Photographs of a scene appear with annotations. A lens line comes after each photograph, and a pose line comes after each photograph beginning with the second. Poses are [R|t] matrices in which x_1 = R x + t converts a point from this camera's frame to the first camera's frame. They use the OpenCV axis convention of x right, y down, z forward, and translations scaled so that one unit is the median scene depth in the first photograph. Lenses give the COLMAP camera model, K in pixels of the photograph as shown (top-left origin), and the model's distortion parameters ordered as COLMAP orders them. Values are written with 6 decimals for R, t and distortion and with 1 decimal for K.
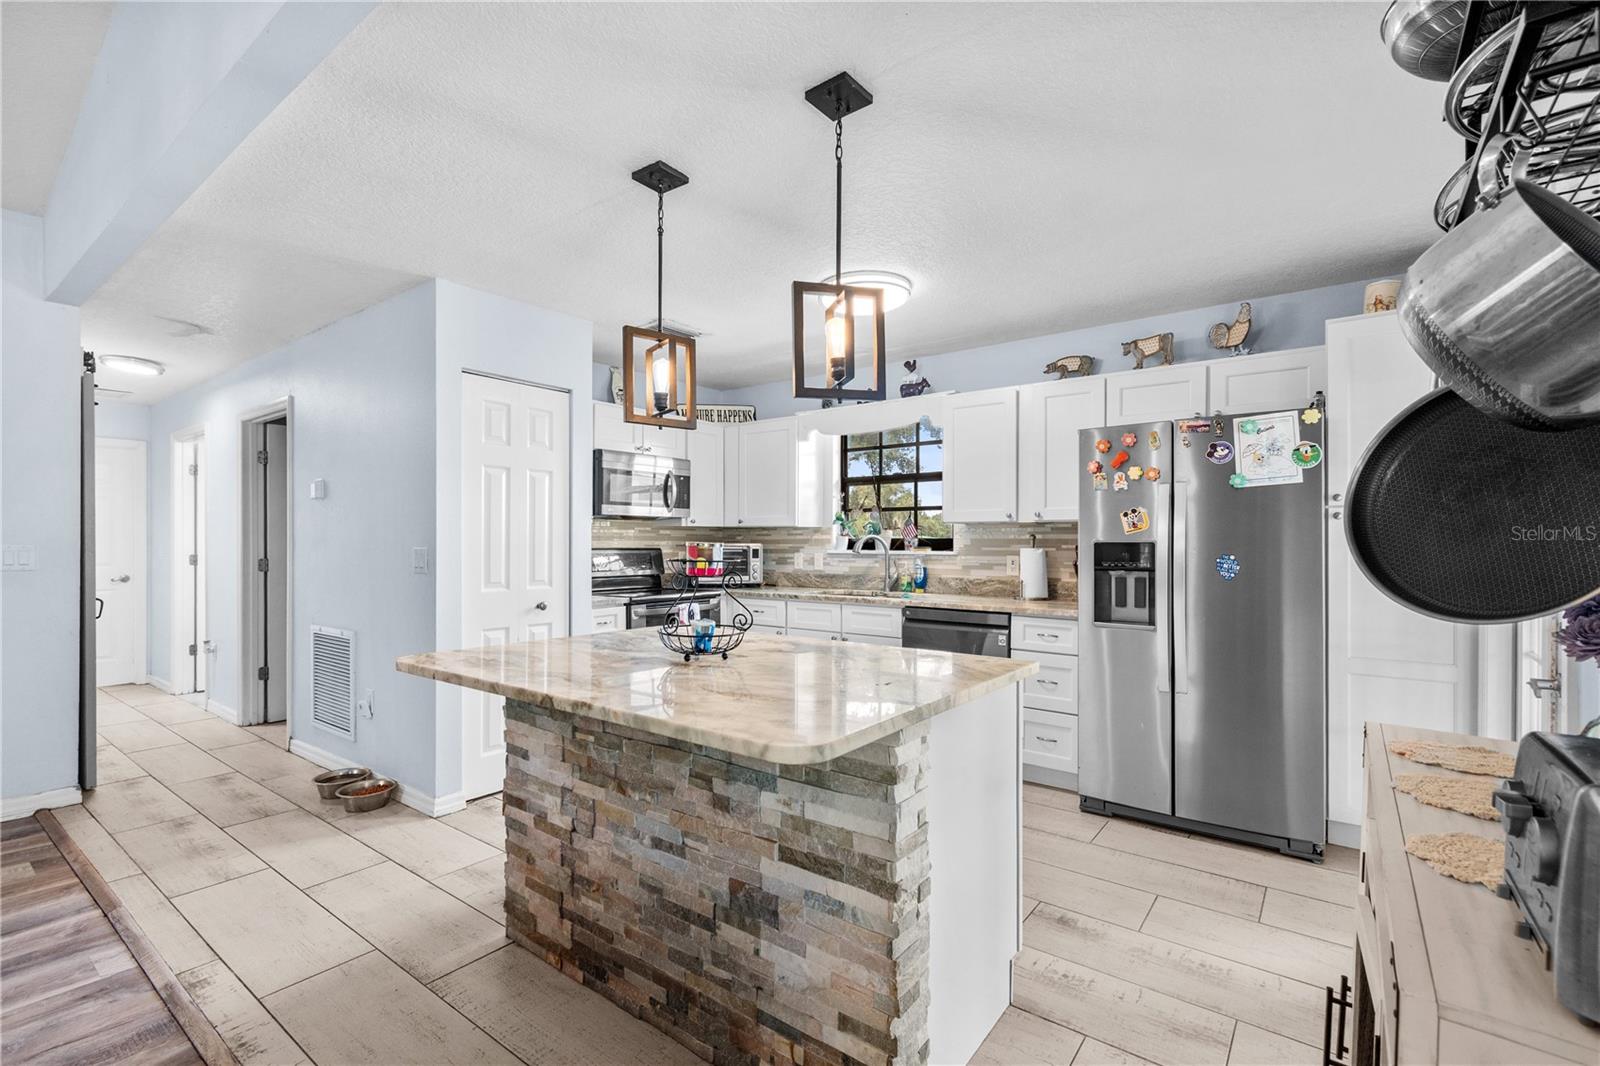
lens RADIAL K [[722.4, 0, 800.2], [0, 722.4, 541.4], [0, 0, 1]] dist [0.000255, -0.000017]
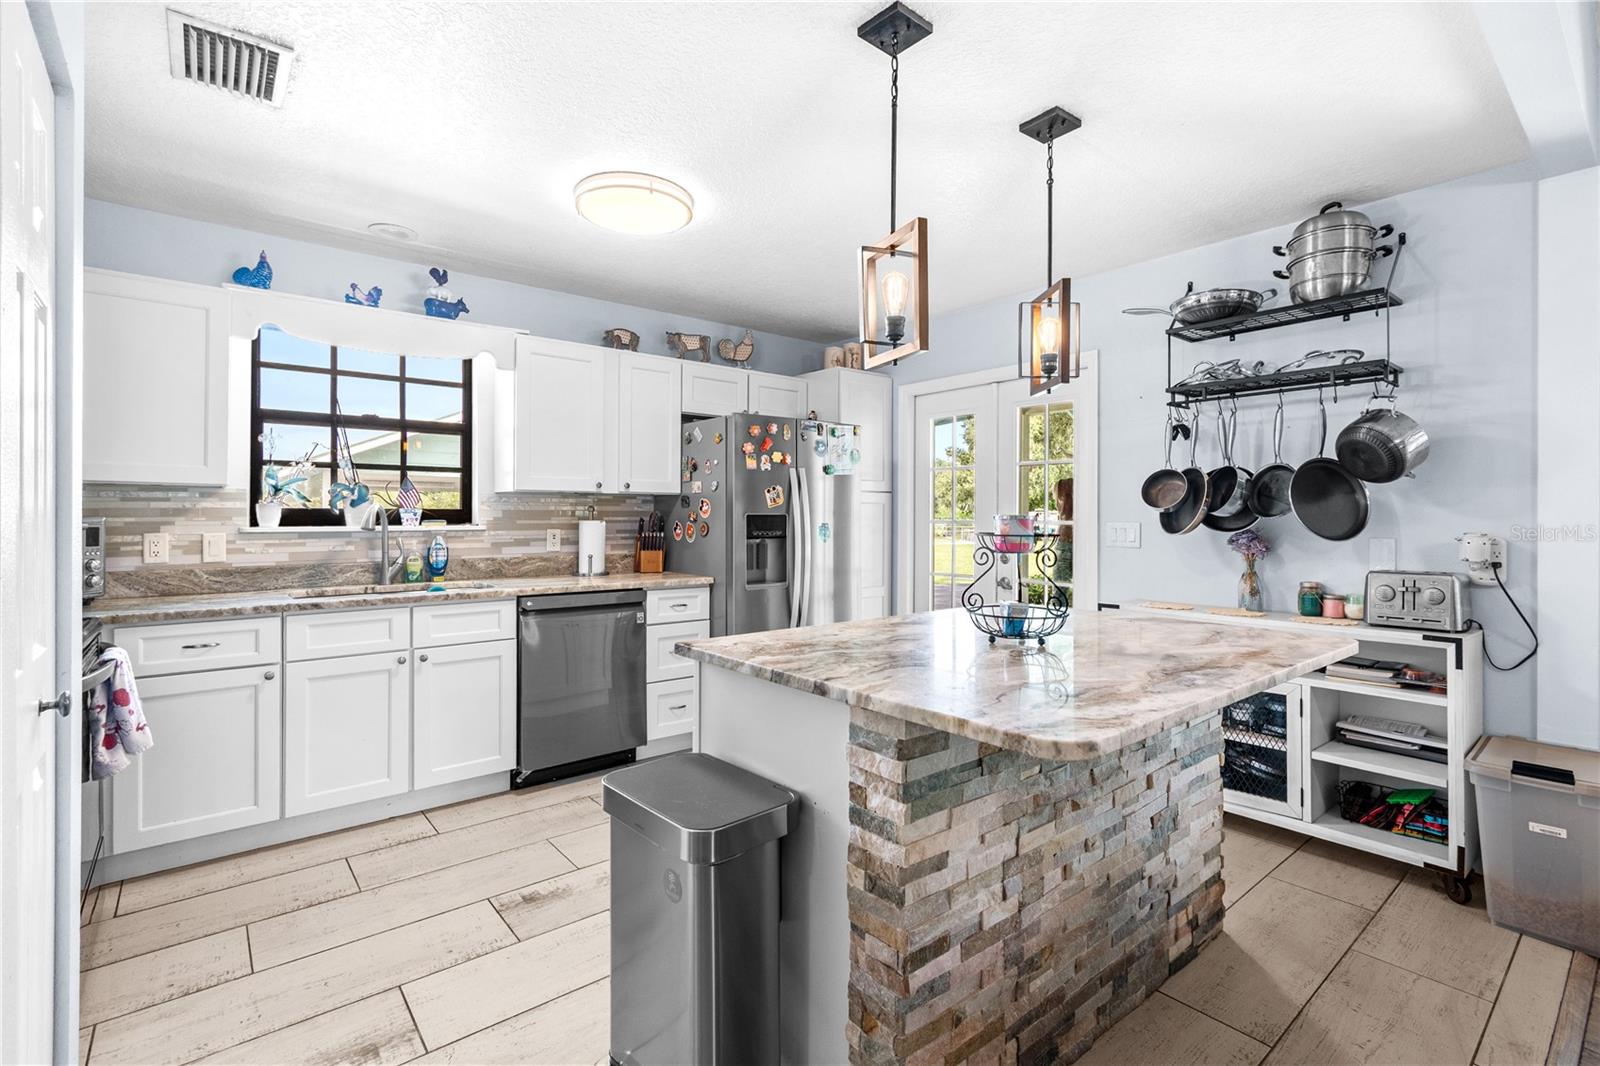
lens RADIAL K [[717.2, 0, 796.7], [0, 717.2, 522.0], [0, 0, 1]] dist [0.000757, -0.000087]
pose [[0.238435, -0.009984, 0.971107, -0.481077], [-0.001949, 0.999940, 0.010759, 0.000663], [-0.971156, -0.004458, 0.238402, 0.471311]]
